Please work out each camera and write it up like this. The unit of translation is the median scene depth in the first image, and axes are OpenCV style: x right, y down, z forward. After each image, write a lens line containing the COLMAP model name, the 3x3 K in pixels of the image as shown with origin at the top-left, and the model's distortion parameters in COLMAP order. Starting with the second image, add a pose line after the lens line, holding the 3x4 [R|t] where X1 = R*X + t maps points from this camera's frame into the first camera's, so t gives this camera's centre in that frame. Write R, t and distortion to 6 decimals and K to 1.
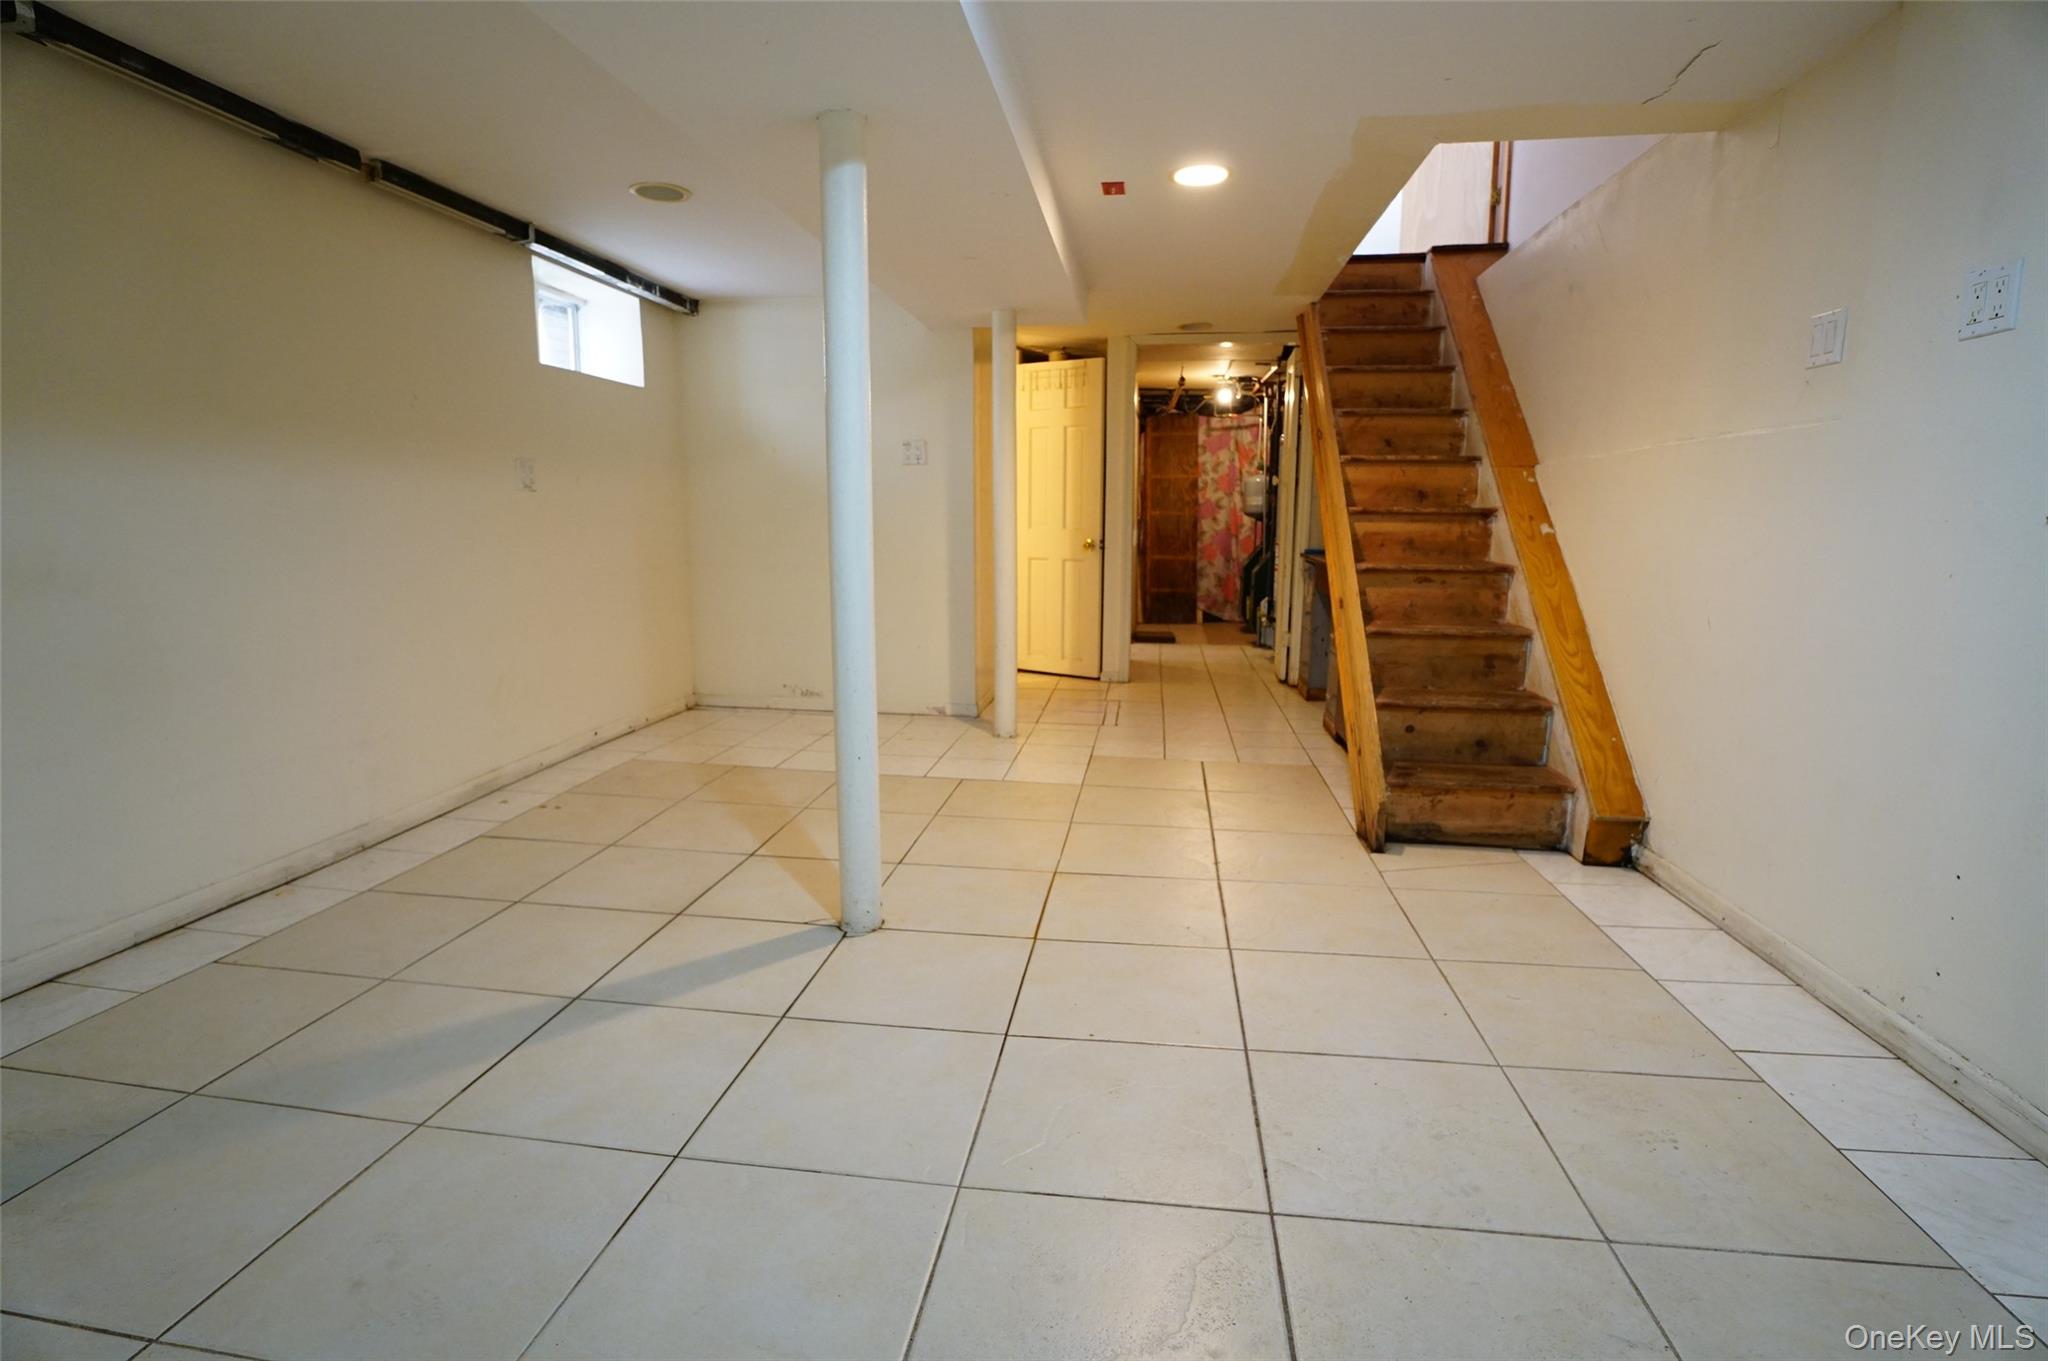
lens RADIAL K [[988.7, 0, 1011.1], [0, 988.7, 682.8], [0, 0, 1]] dist [-0.046644, 0.011562]
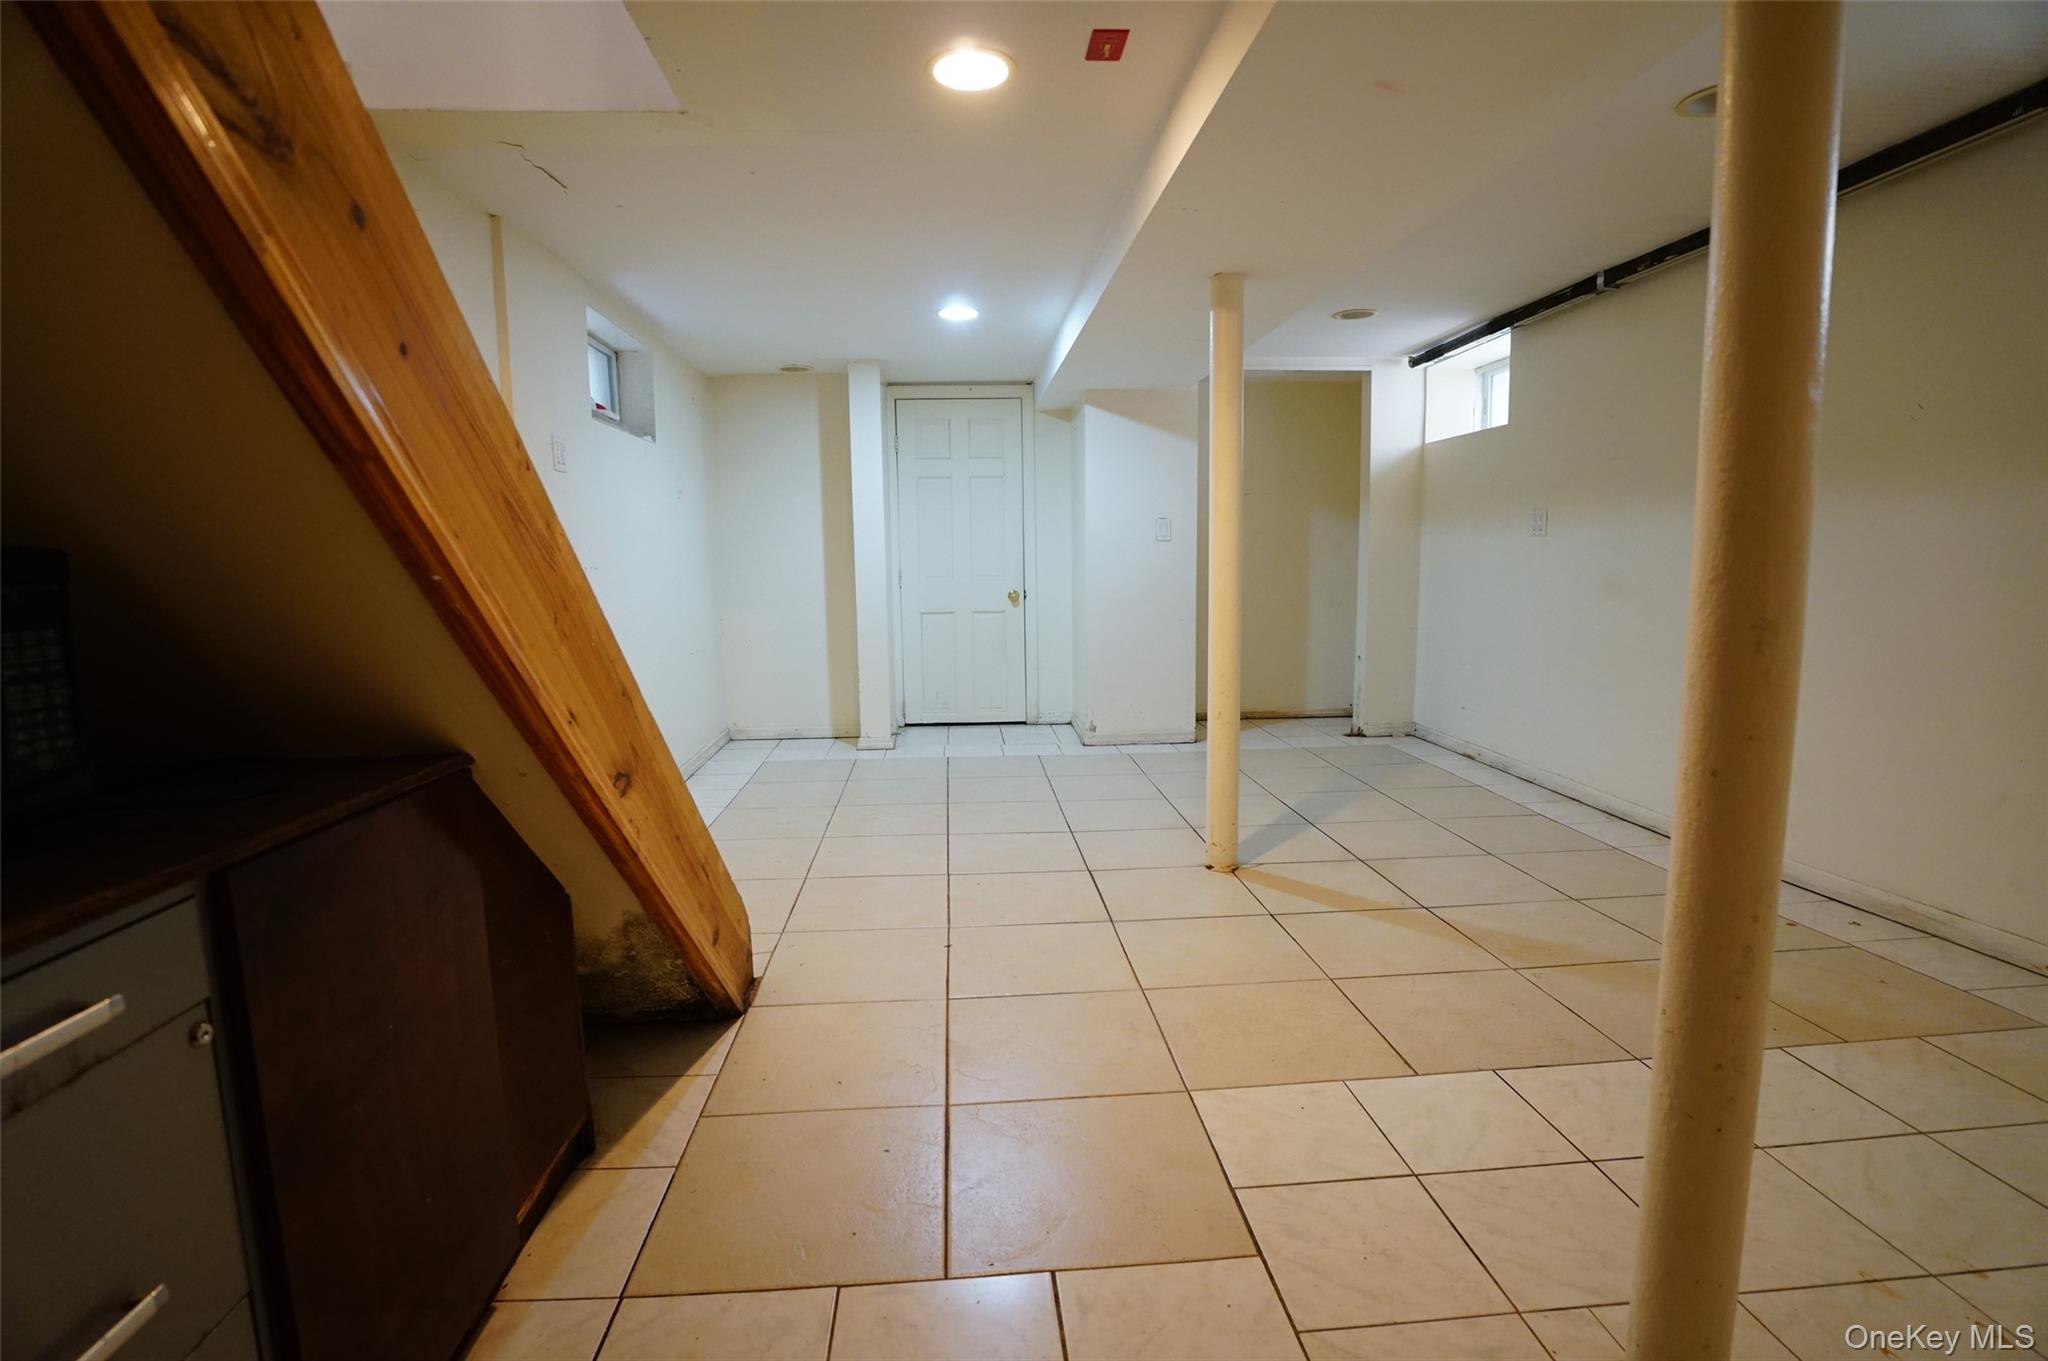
lens RADIAL K [[988.7, 0, 1011.1], [0, 988.7, 682.8], [0, 0, 1]] dist [-0.046644, 0.011562]
pose [[-0.974498, 0.035245, -0.221611, 0.347832], [-0.032344, 0.955214, 0.294144, -0.315940], [0.222053, 0.293811, -0.929714, 1.840960]]
